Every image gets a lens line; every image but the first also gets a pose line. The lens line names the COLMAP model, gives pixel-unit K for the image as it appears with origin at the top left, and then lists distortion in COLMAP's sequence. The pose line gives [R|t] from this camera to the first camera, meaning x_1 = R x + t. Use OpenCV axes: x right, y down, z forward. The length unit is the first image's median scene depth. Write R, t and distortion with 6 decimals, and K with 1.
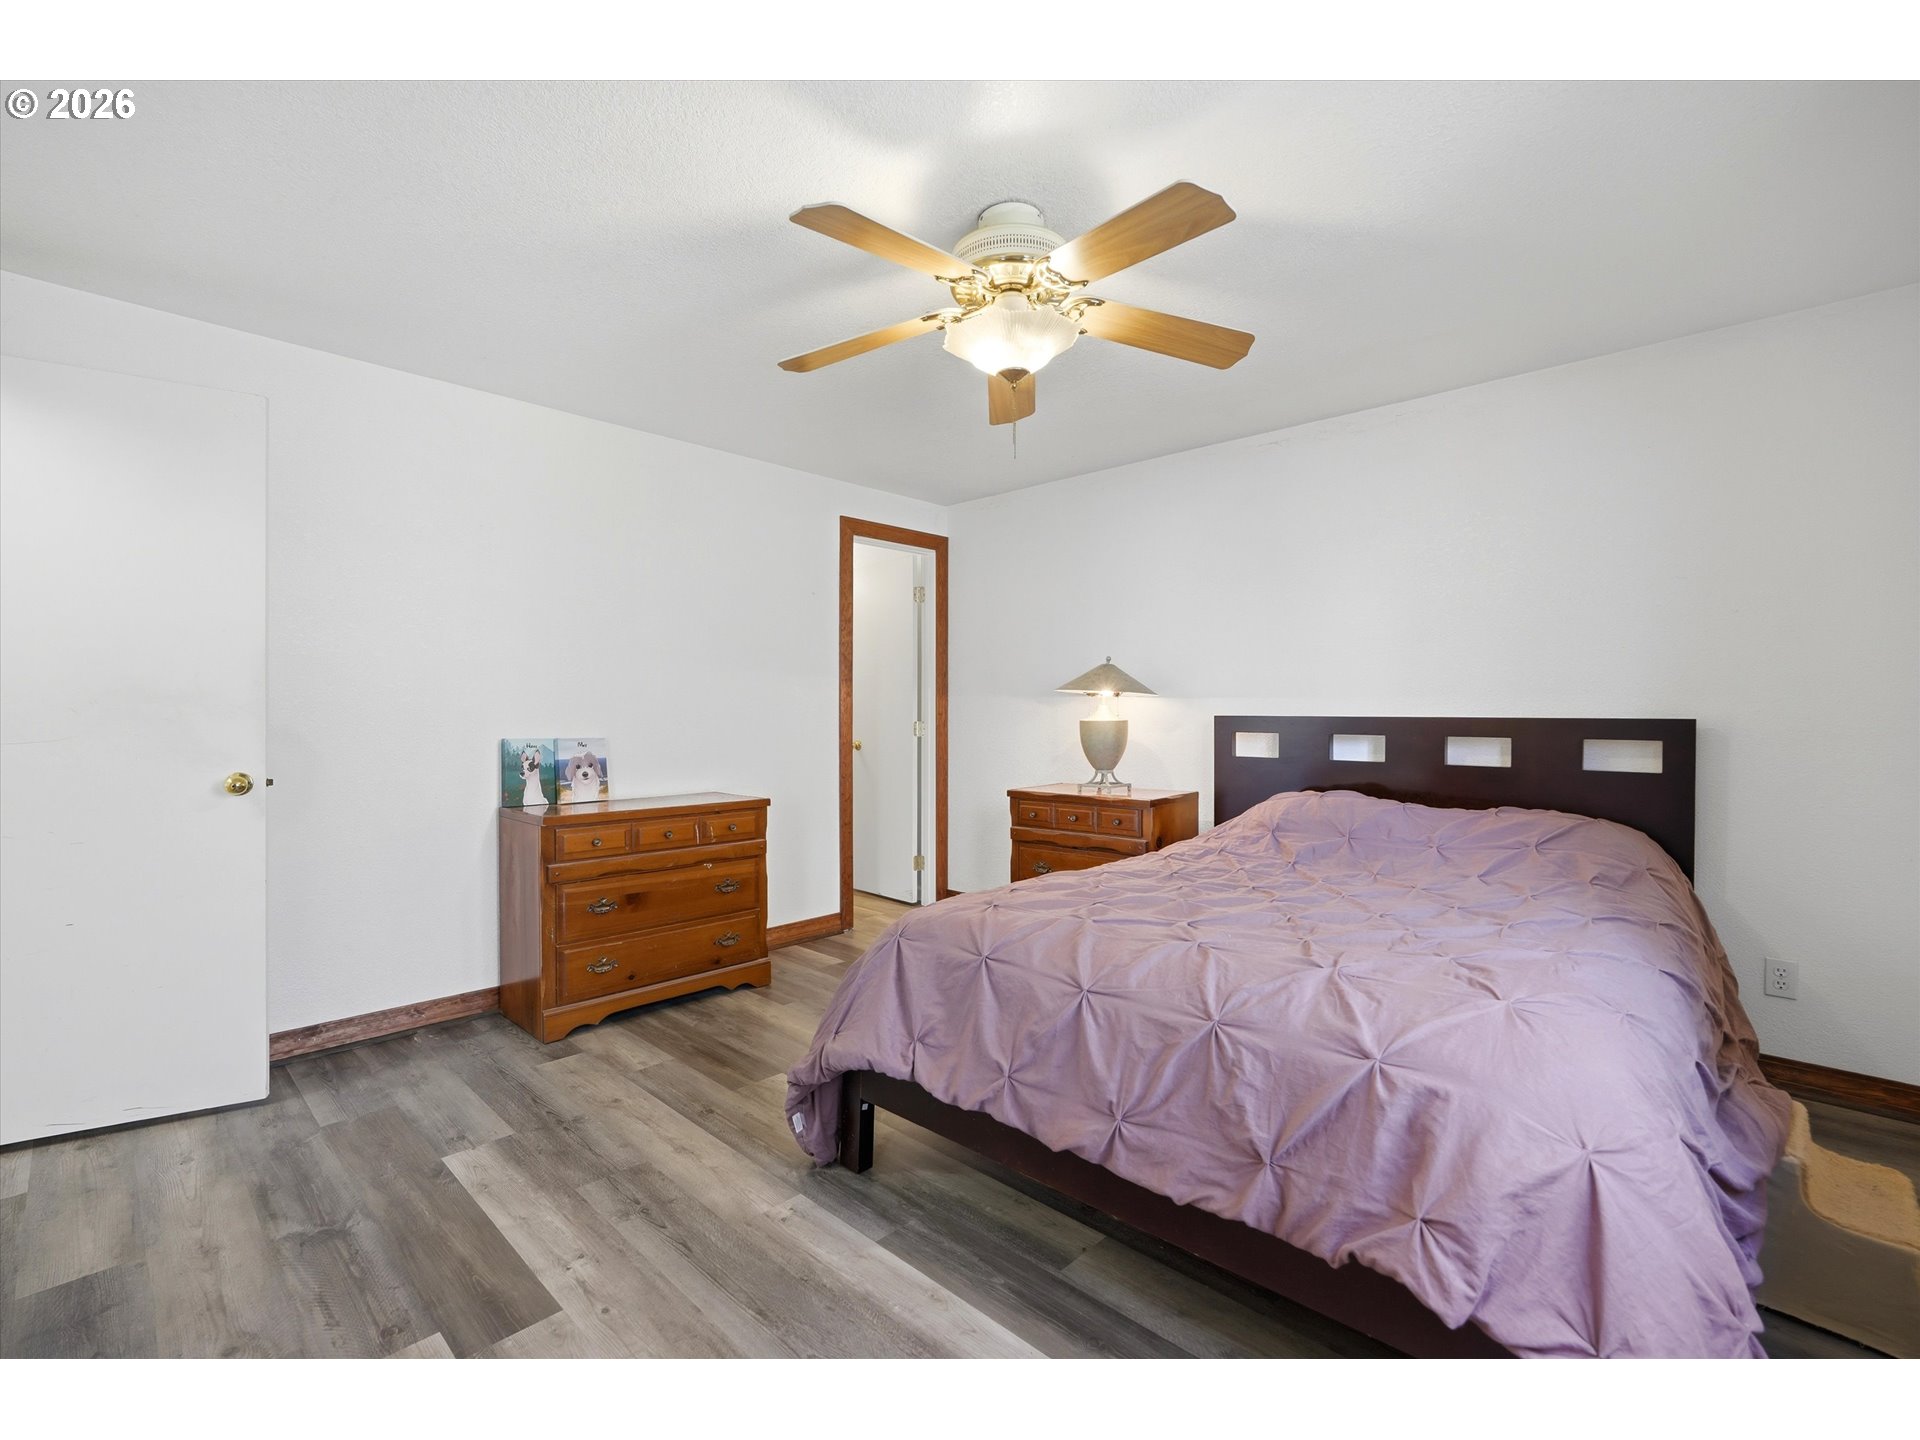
lens RADIAL K [[853.2, 0, 963.4], [0, 853.2, 713.8], [0, 0, 1]] dist [-0.001141, -0.000084]
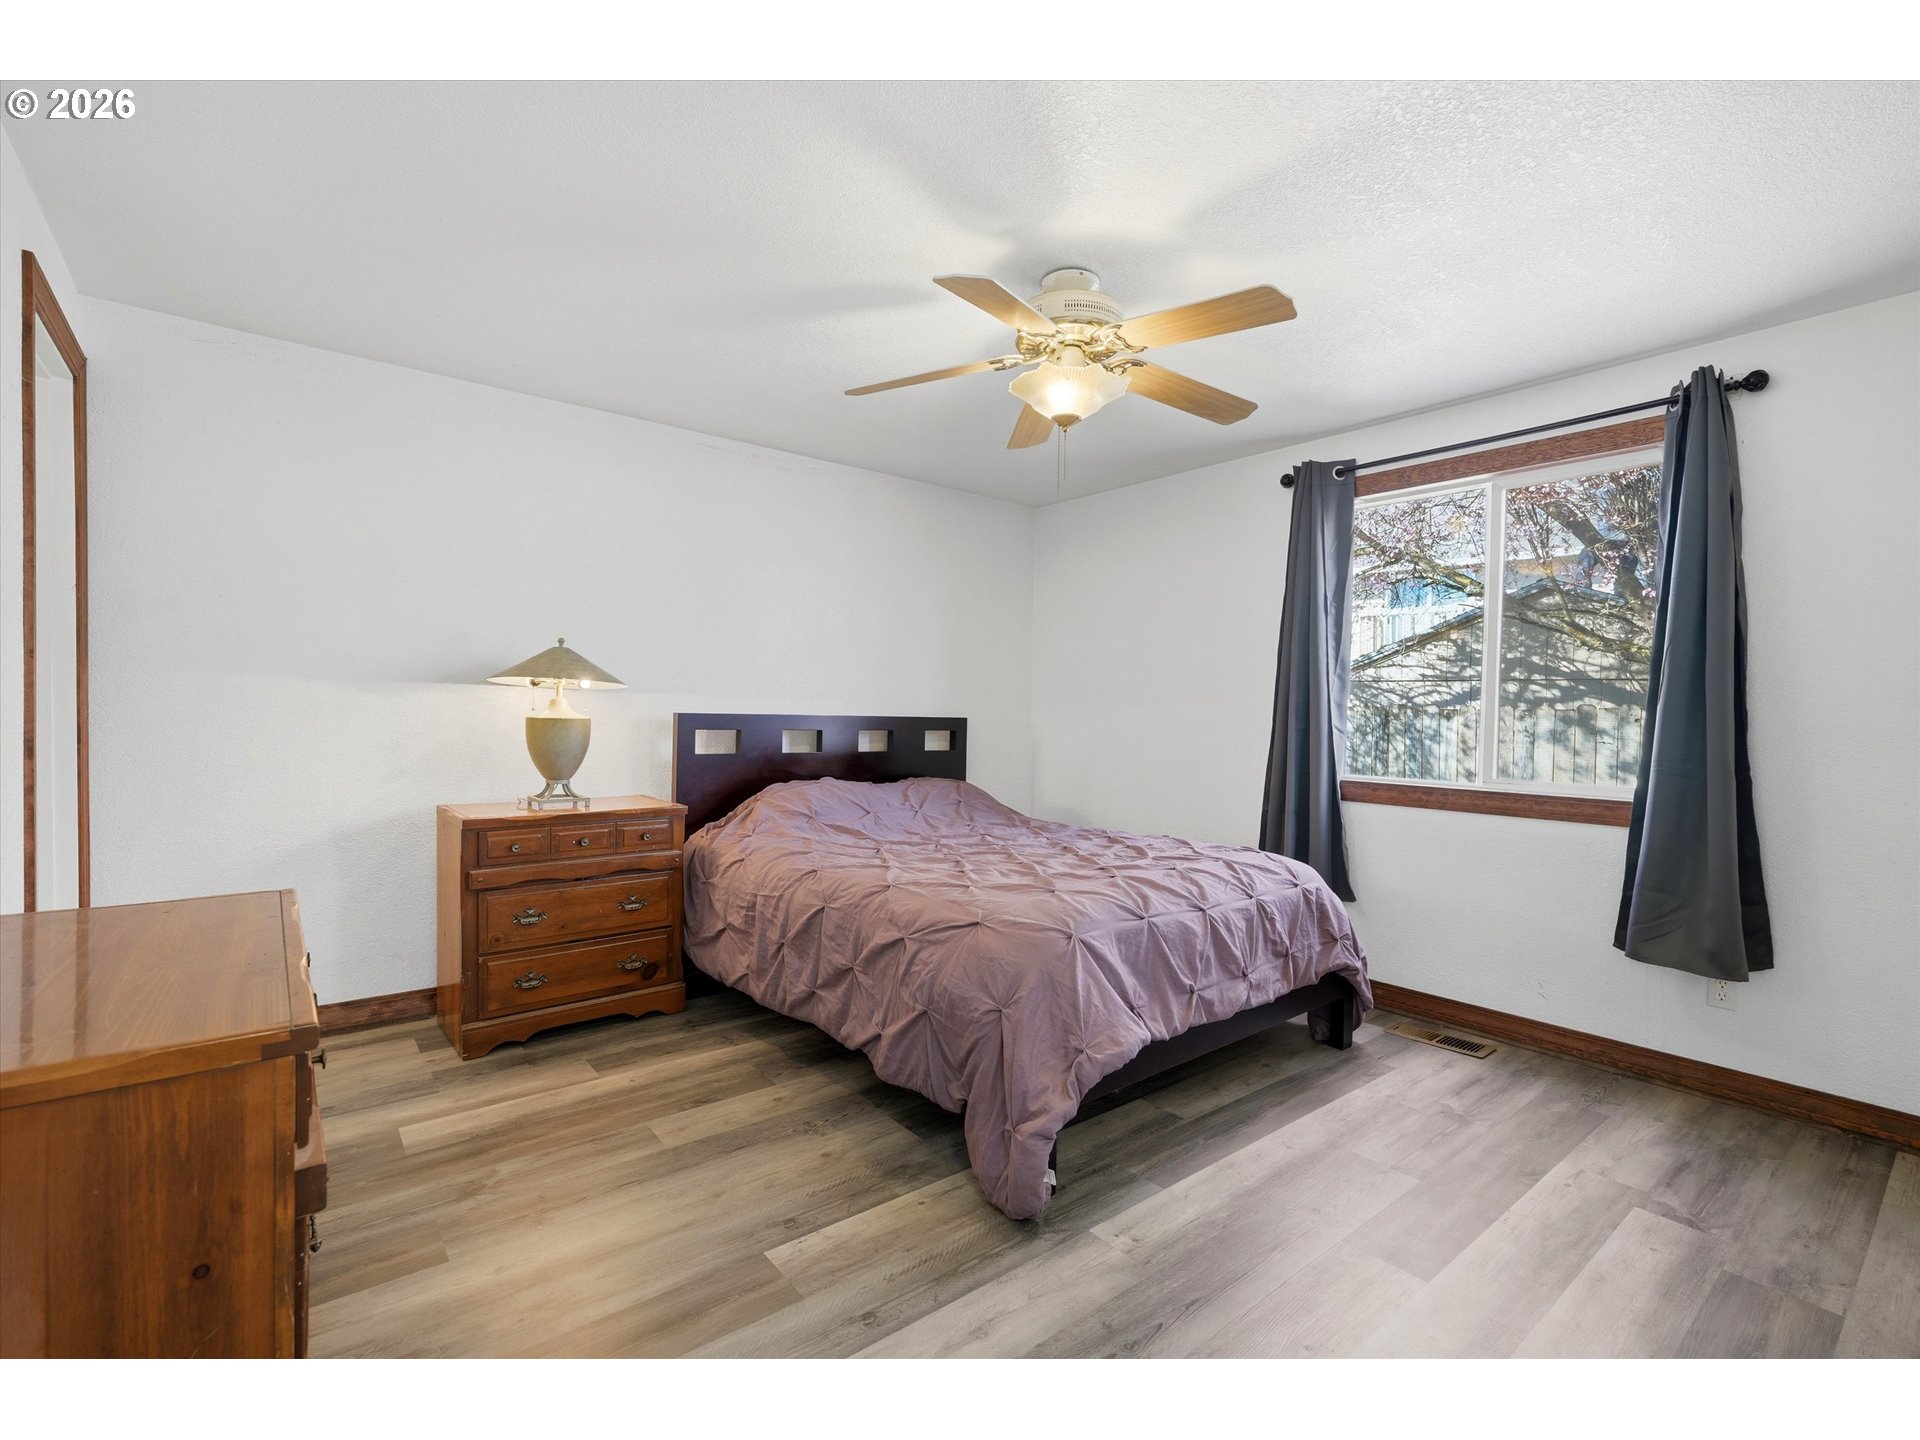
lens RADIAL K [[861.0, 0, 960.4], [0, 861.0, 725.0], [0, 0, 1]] dist [0.003638, 0.000255]
pose [[0.137318, -0.012313, 0.990450, -0.764104], [-0.016022, 0.999764, 0.014650, -0.003866], [-0.990397, -0.017880, 0.137089, 0.680404]]
